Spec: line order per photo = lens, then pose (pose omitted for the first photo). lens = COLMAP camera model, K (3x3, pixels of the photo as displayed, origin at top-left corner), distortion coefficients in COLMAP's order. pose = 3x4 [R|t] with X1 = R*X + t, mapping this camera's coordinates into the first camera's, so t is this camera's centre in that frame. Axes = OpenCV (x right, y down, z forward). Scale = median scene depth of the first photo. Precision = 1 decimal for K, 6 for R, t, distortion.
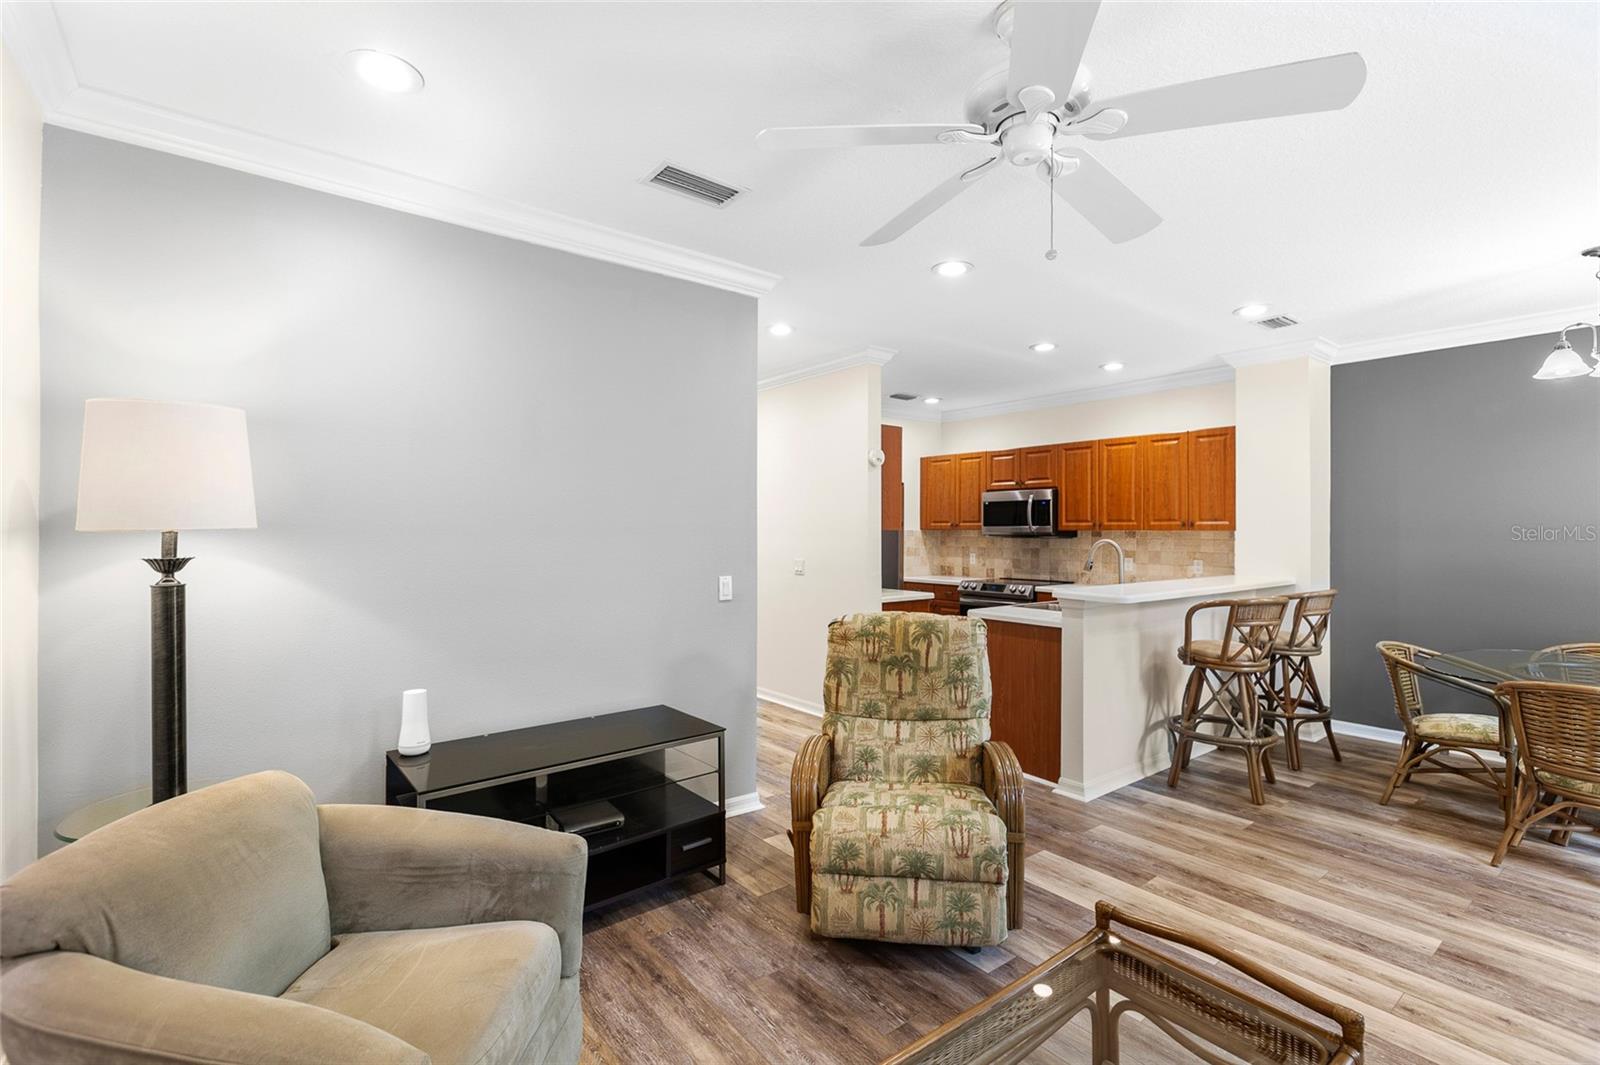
lens RADIAL K [[728.6, 0, 808.2], [0, 728.6, 529.9], [0, 0, 1]] dist [0.004304, 0.000616]
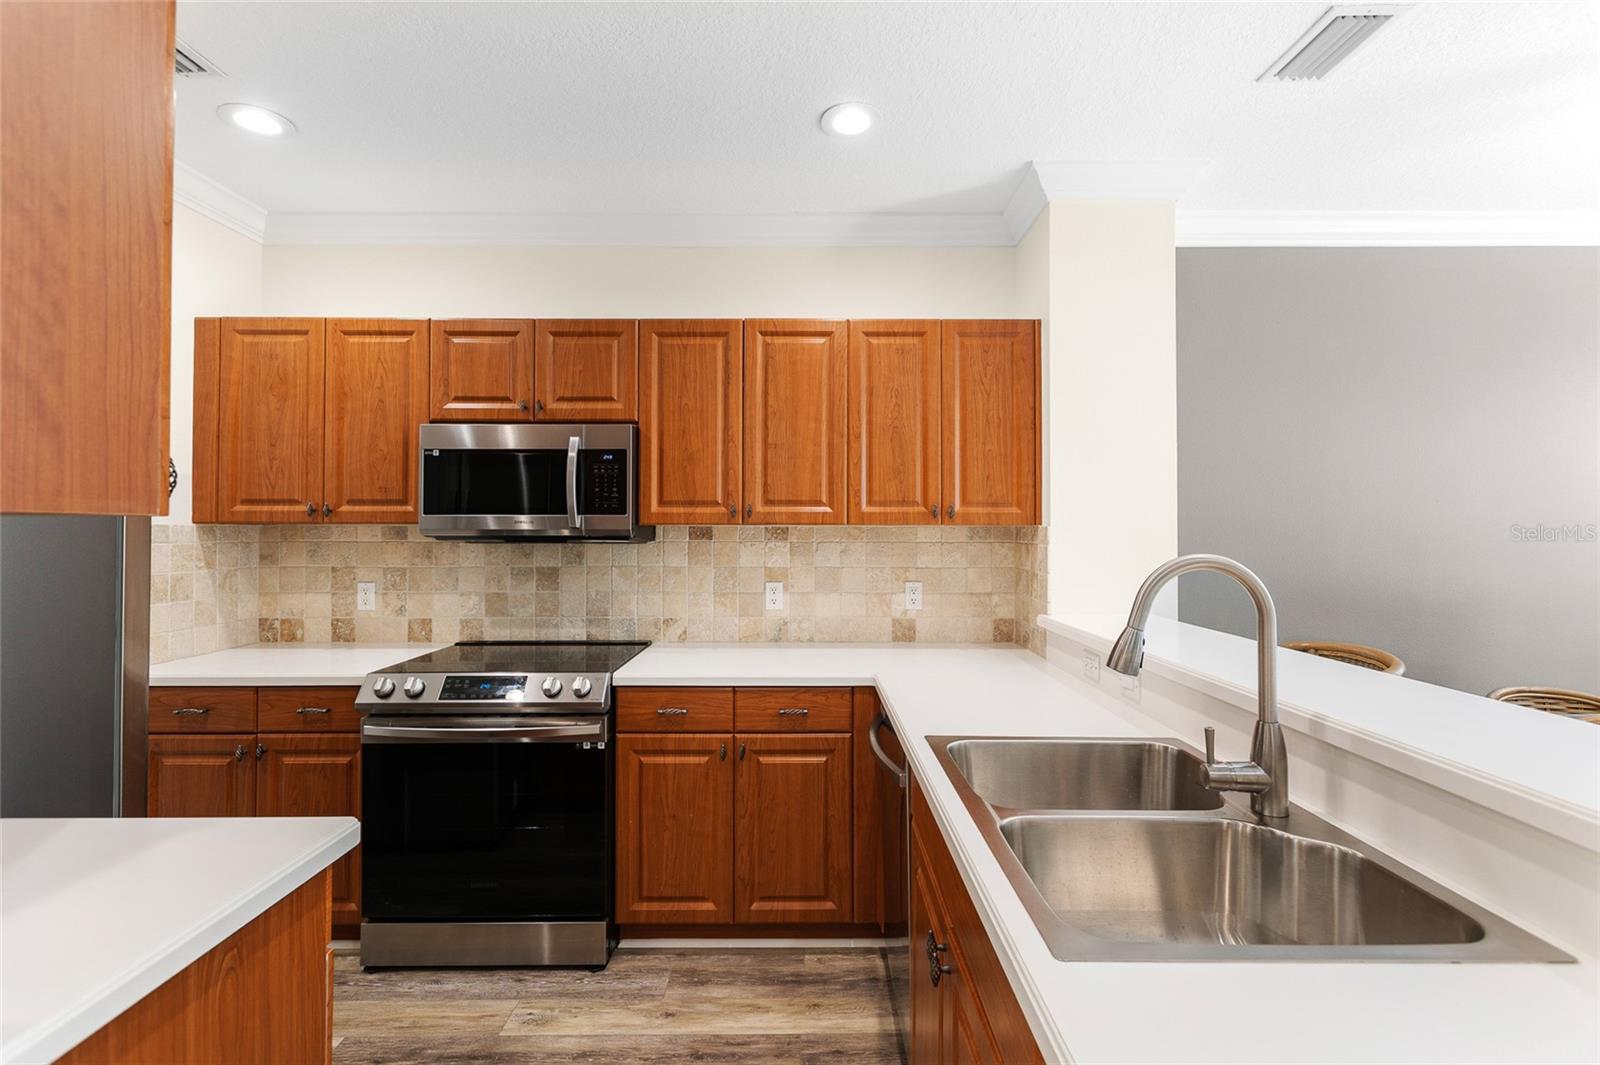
lens RADIAL K [[728.6, 0, 808.2], [0, 728.6, 529.9], [0, 0, 1]] dist [0.004304, 0.000616]
pose [[0.616730, 0.005649, 0.787155, 0.070693], [-0.000497, 0.999977, -0.006786, 0.006457], [-0.787175, 0.003794, 0.616718, 0.653011]]
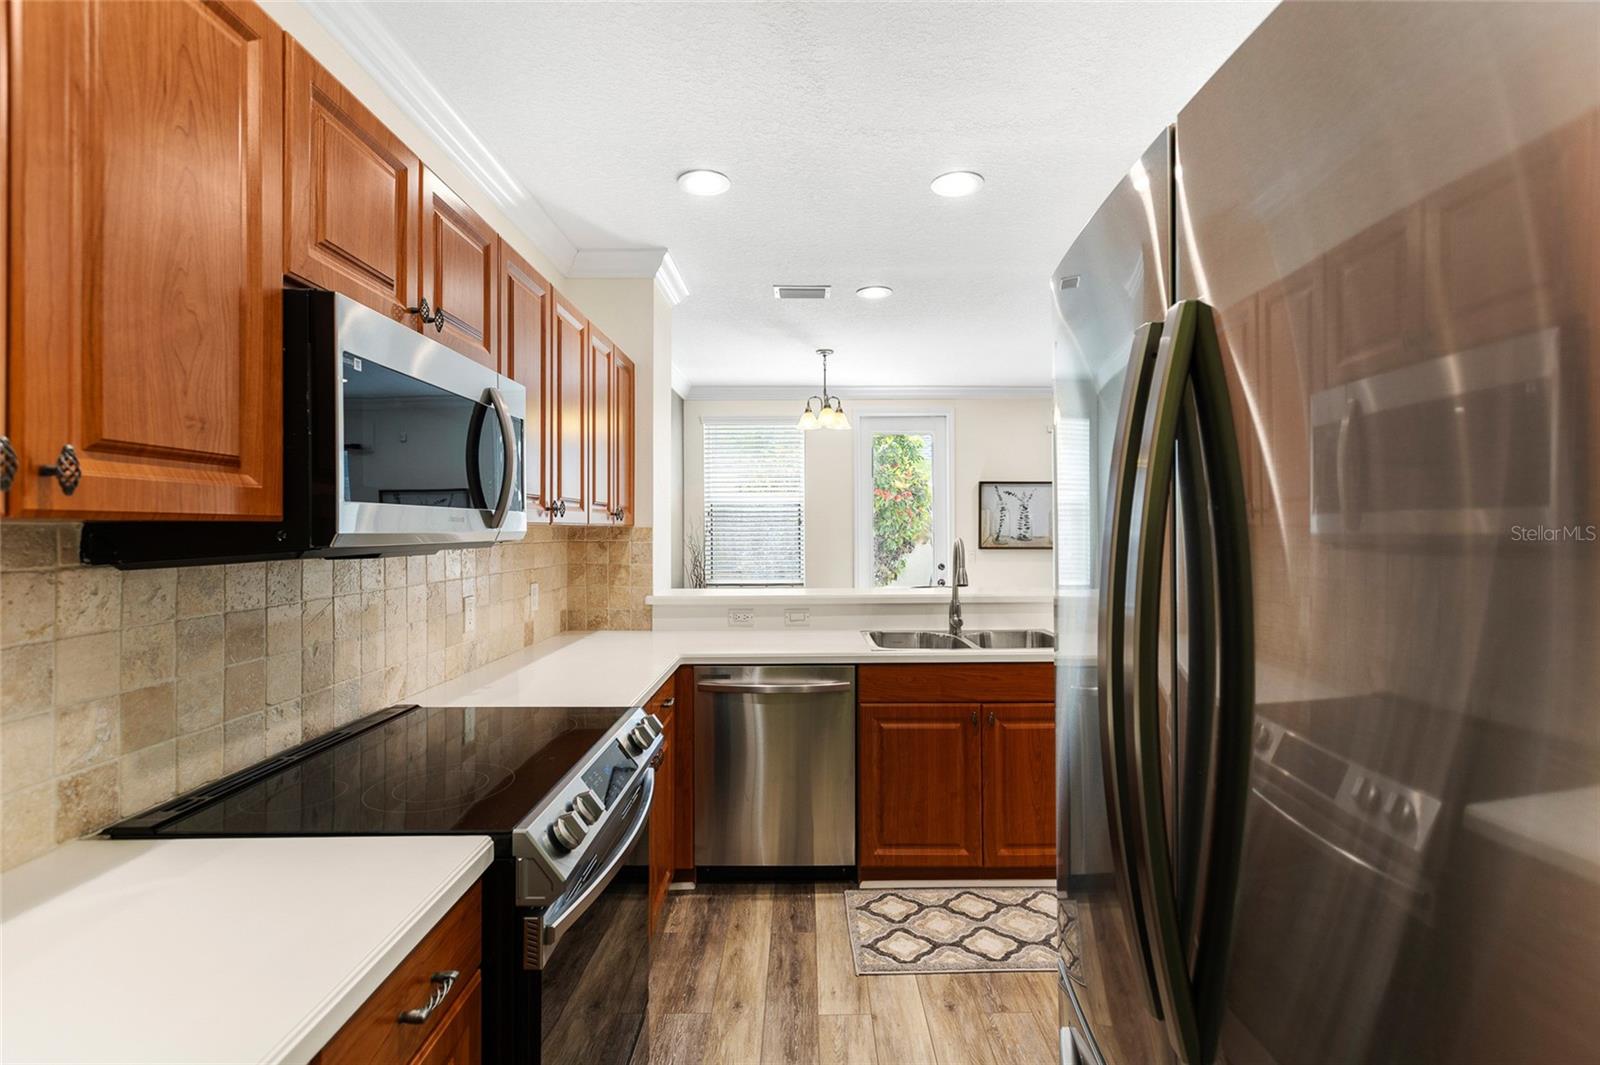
lens RADIAL K [[736.8, 0, 811.4], [0, 736.8, 527.4], [0, 0, 1]] dist [0.002222, 0.000172]
pose [[-0.796834, 0.003119, 0.604190, 0.058921], [0.004224, 0.999991, 0.000409, 0.002205], [-0.604183, 0.002878, -0.796840, 1.140906]]
